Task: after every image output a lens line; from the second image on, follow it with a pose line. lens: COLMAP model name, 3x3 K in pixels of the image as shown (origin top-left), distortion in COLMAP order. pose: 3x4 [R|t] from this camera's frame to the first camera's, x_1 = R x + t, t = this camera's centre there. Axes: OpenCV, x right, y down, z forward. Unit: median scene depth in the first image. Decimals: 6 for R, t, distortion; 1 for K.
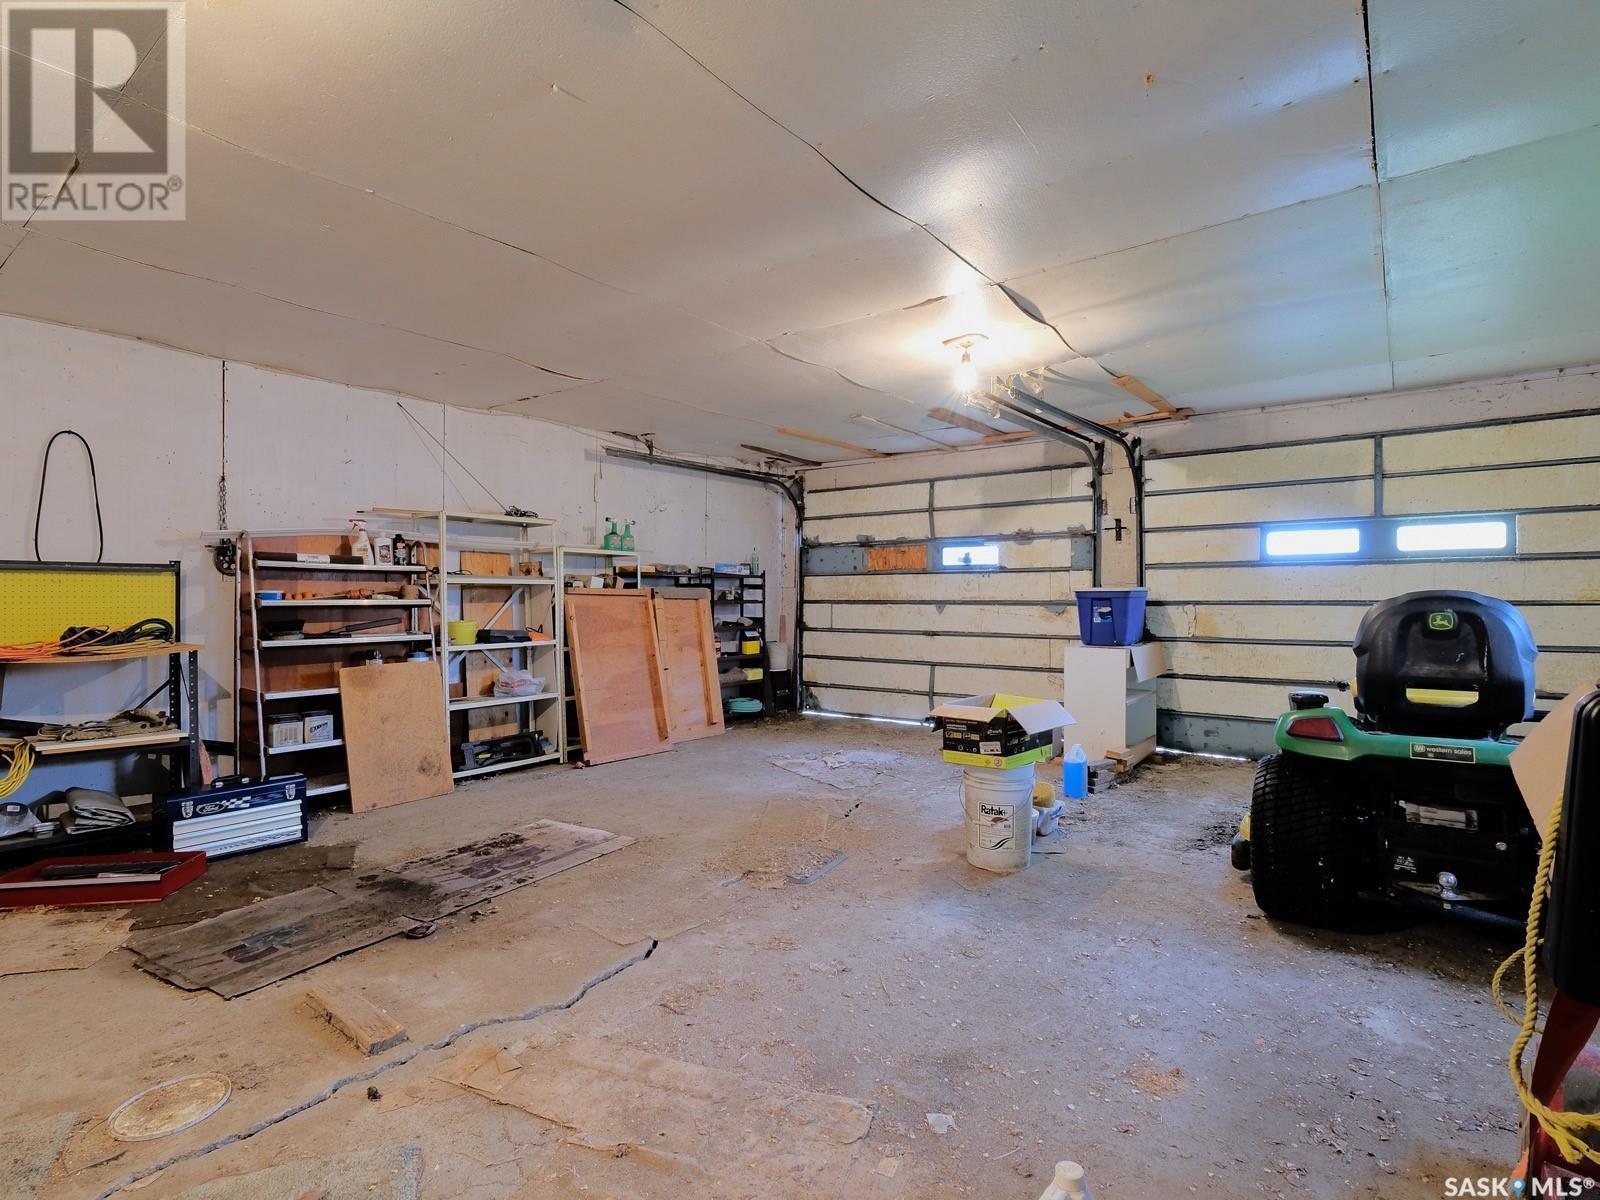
lens RADIAL K [[786.7, 0, 789.1], [0, 786.7, 596.6], [0, 0, 1]] dist [-0.000130, 0.000043]
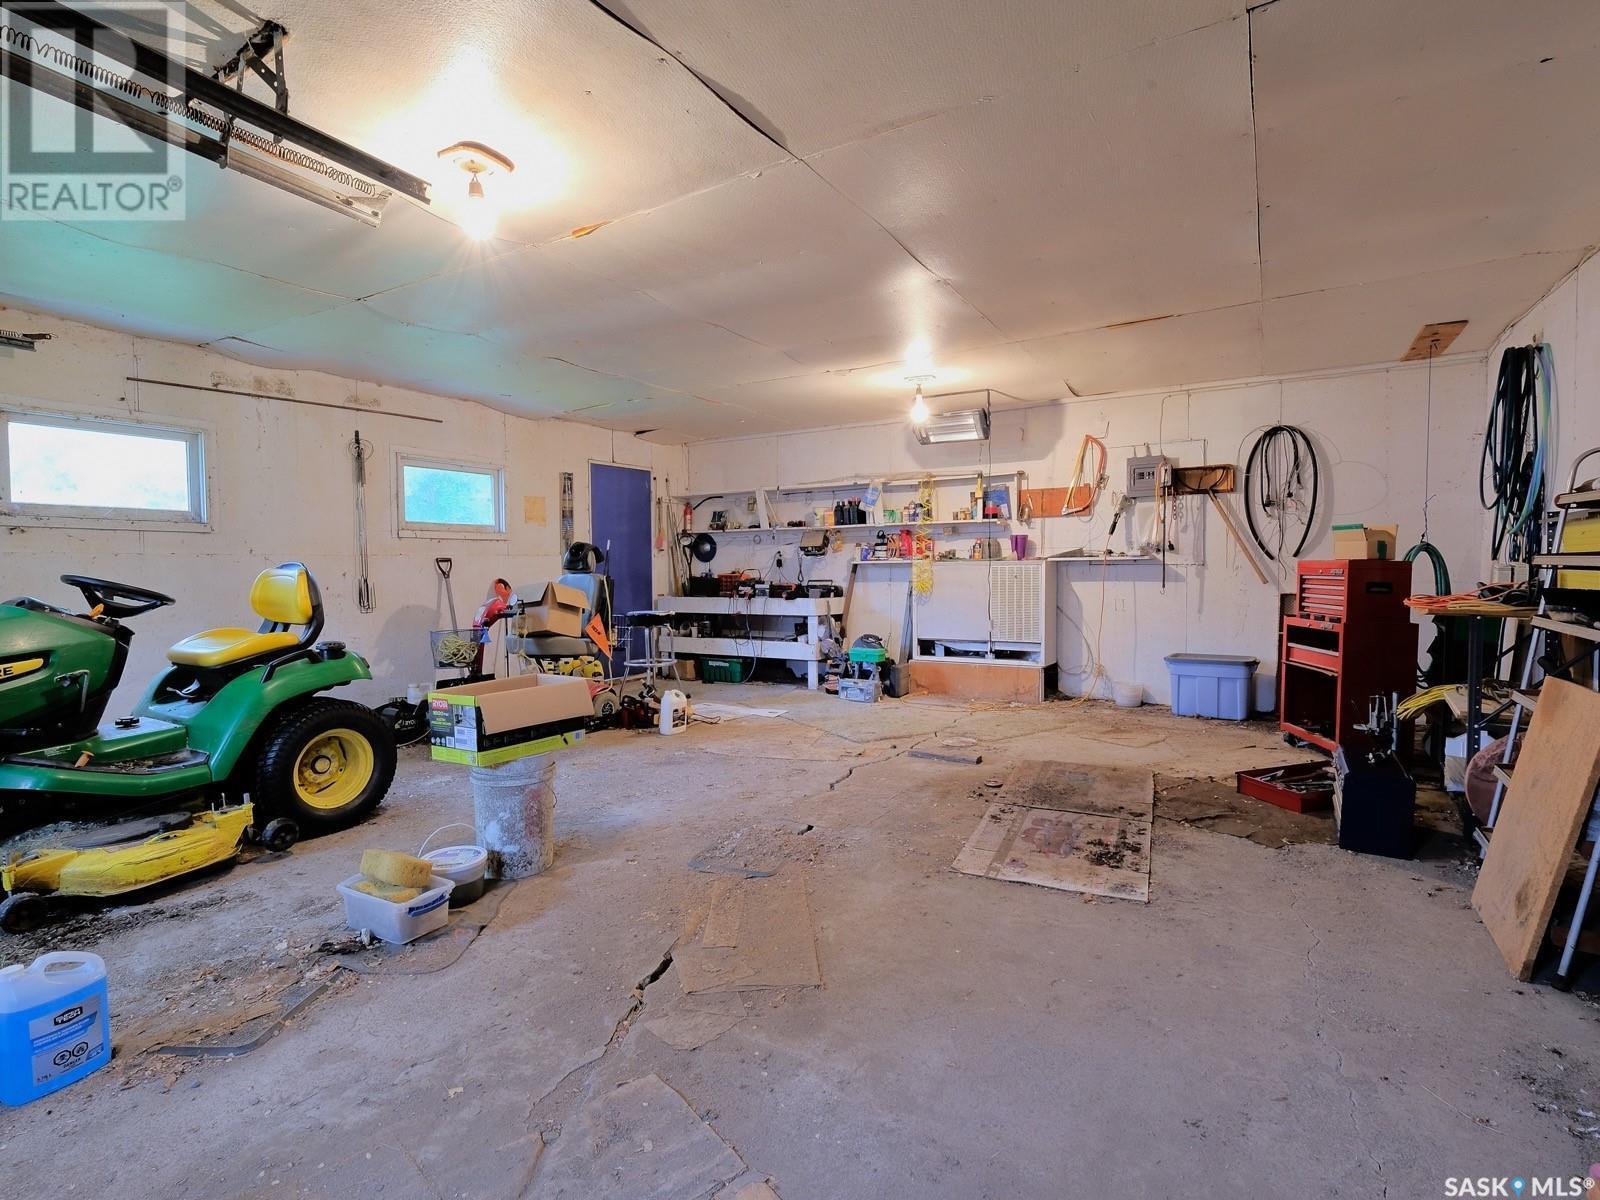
lens RADIAL K [[786.7, 0, 789.1], [0, 786.7, 596.6], [0, 0, 1]] dist [-0.000130, 0.000043]
pose [[-0.993659, 0.018023, -0.110984, 0.056450], [0.012970, 0.998854, 0.046079, 0.000219], [0.111687, 0.044347, -0.992753, 1.916700]]
